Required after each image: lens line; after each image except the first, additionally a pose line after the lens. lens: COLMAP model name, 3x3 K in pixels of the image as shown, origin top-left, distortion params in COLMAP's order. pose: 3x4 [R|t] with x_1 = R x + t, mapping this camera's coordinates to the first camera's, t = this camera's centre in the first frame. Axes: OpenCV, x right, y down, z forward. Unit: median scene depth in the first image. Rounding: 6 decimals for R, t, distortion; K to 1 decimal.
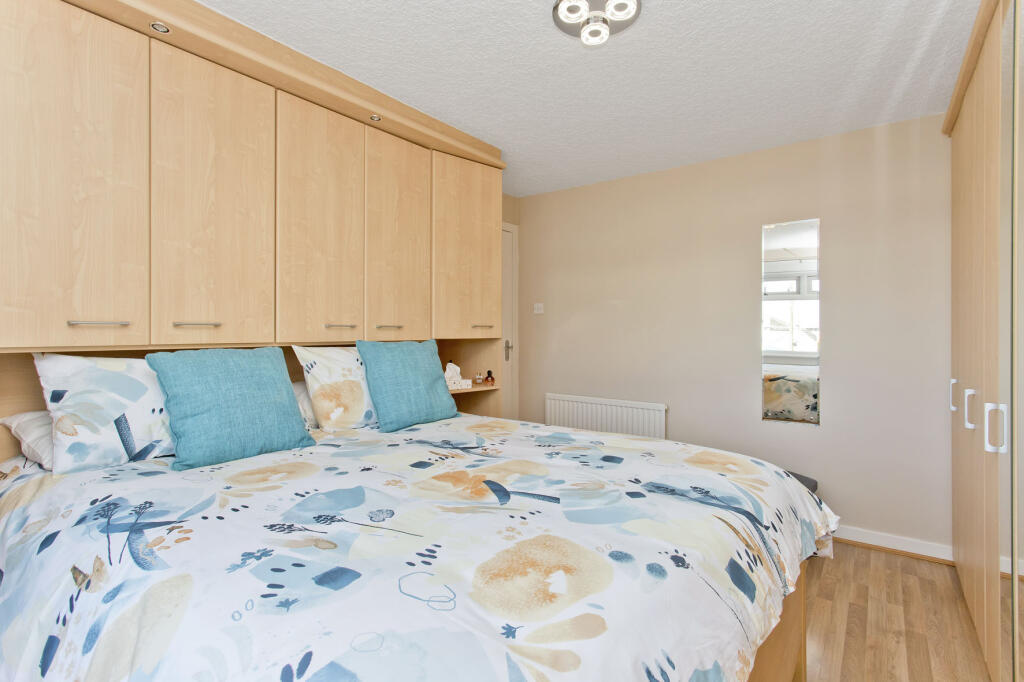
lens RADIAL K [[488.8, 0, 510.8], [0, 488.8, 336.2], [0, 0, 1]] dist [0.002485, 0.000258]
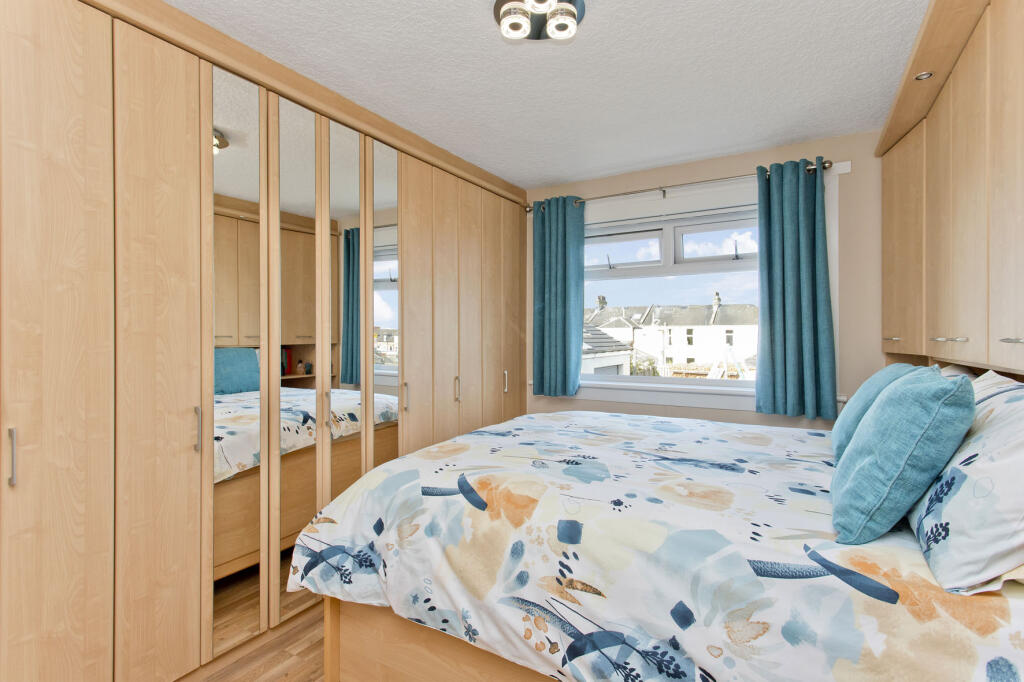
lens RADIAL K [[488.8, 0, 510.8], [0, 488.8, 336.2], [0, 0, 1]] dist [0.002485, 0.000258]
pose [[-0.994487, 0.003515, -0.104799, 0.811127], [0.003497, 0.999994, 0.000349, -0.066625], [0.104799, -0.000019, -0.994493, 2.416954]]
